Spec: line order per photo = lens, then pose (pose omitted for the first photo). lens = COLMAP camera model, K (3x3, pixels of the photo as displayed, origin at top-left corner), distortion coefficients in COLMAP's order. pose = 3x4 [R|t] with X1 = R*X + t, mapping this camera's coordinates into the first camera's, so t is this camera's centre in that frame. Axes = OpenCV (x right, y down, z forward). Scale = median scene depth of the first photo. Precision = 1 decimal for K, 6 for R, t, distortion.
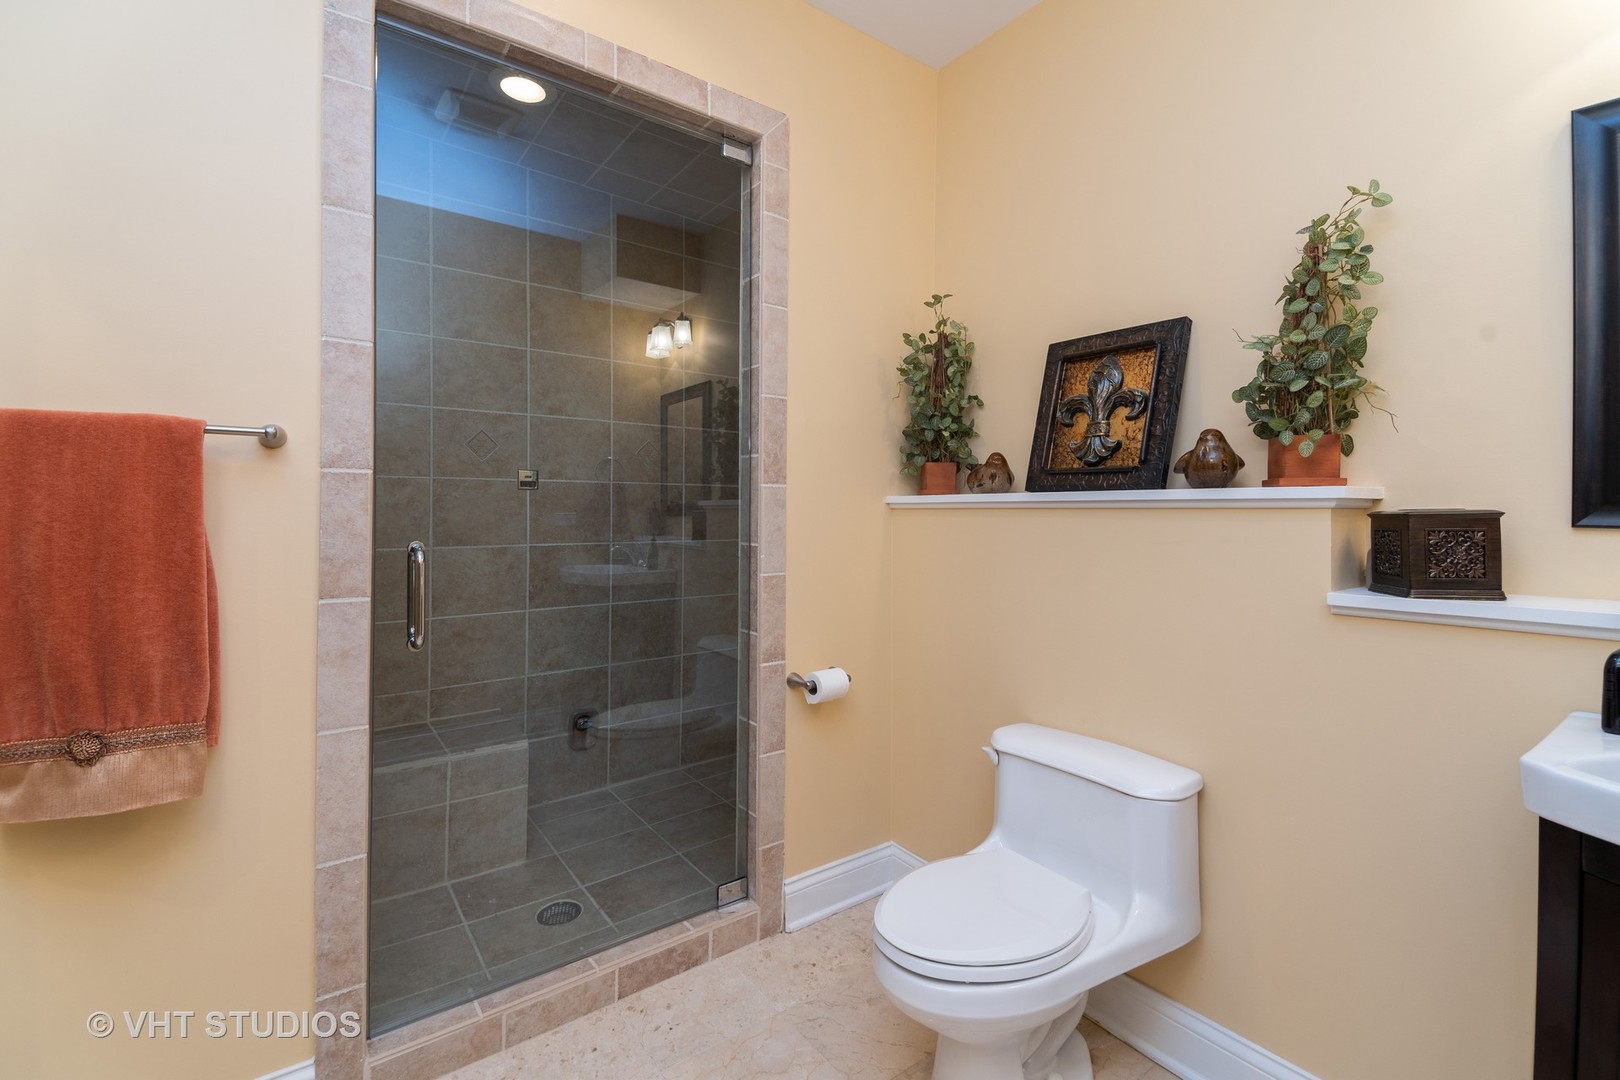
lens RADIAL K [[697.9, 0, 838.3], [0, 697.9, 511.2], [0, 0, 1]] dist [0.056581, -0.033217]
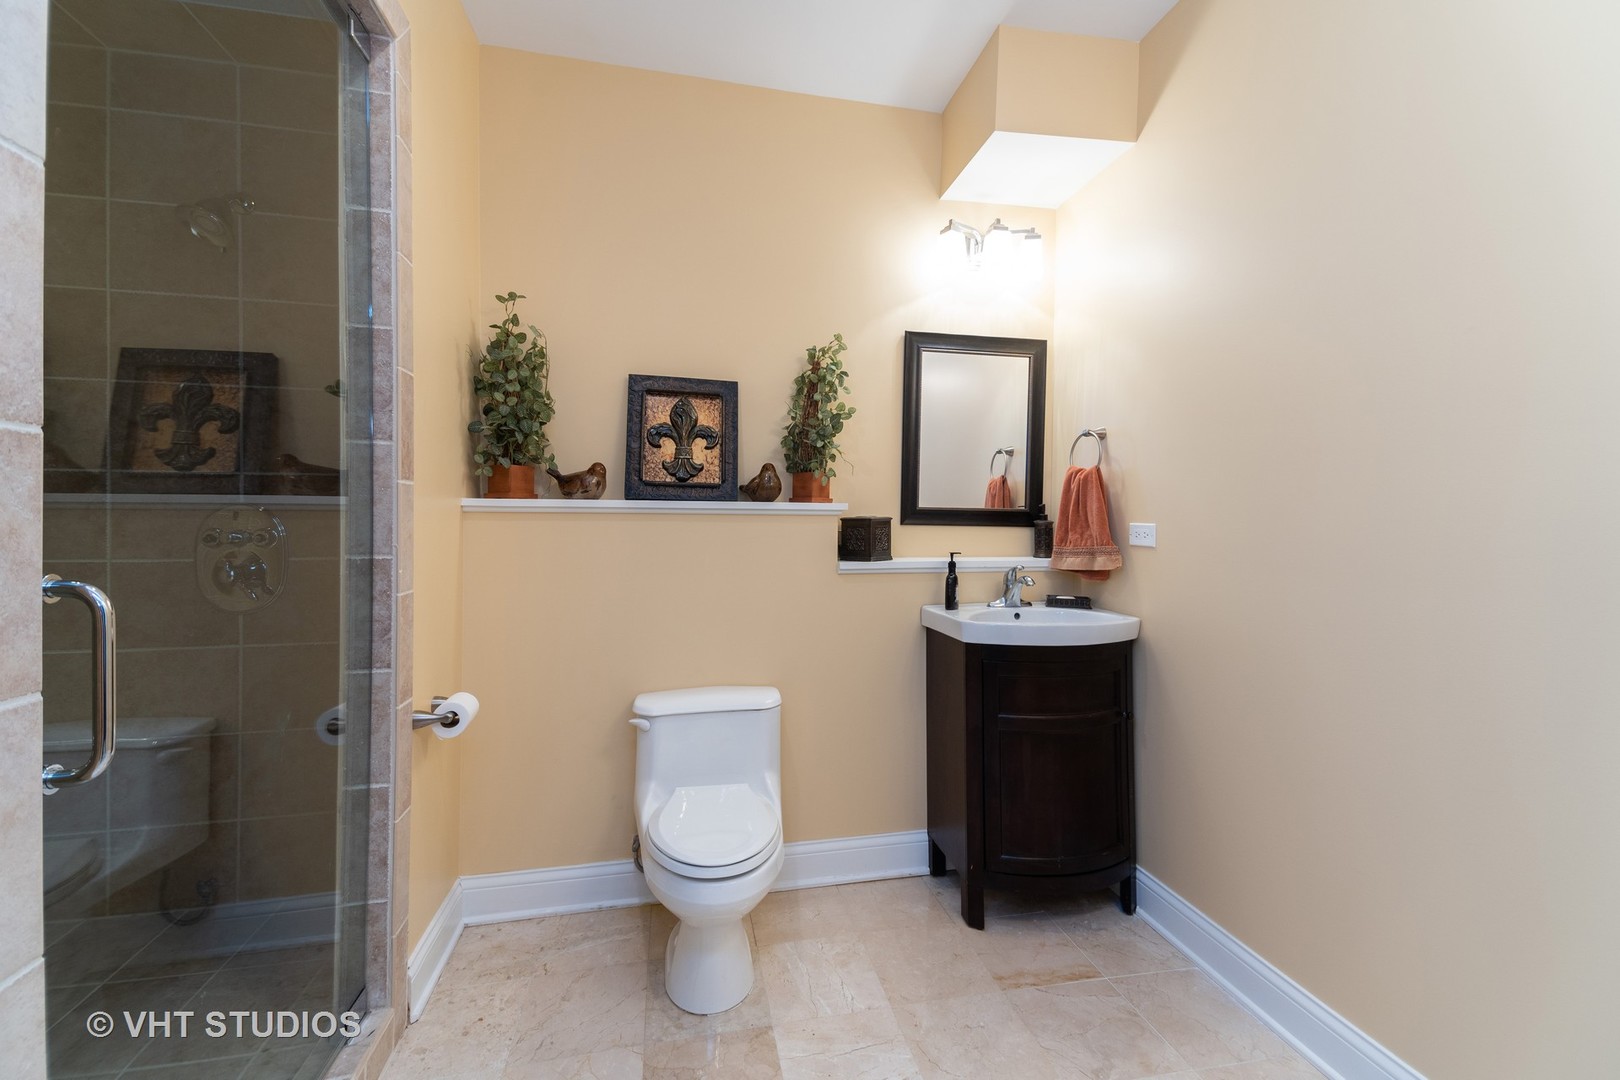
lens RADIAL K [[703.4, 0, 808.9], [0, 703.4, 525.5], [0, 0, 1]] dist [0.069754, -0.035353]
pose [[0.405063, -0.009079, 0.914244, -0.671315], [-0.008539, 0.999870, 0.013713, -0.002645], [-0.914249, -0.013362, 0.404933, 0.245830]]
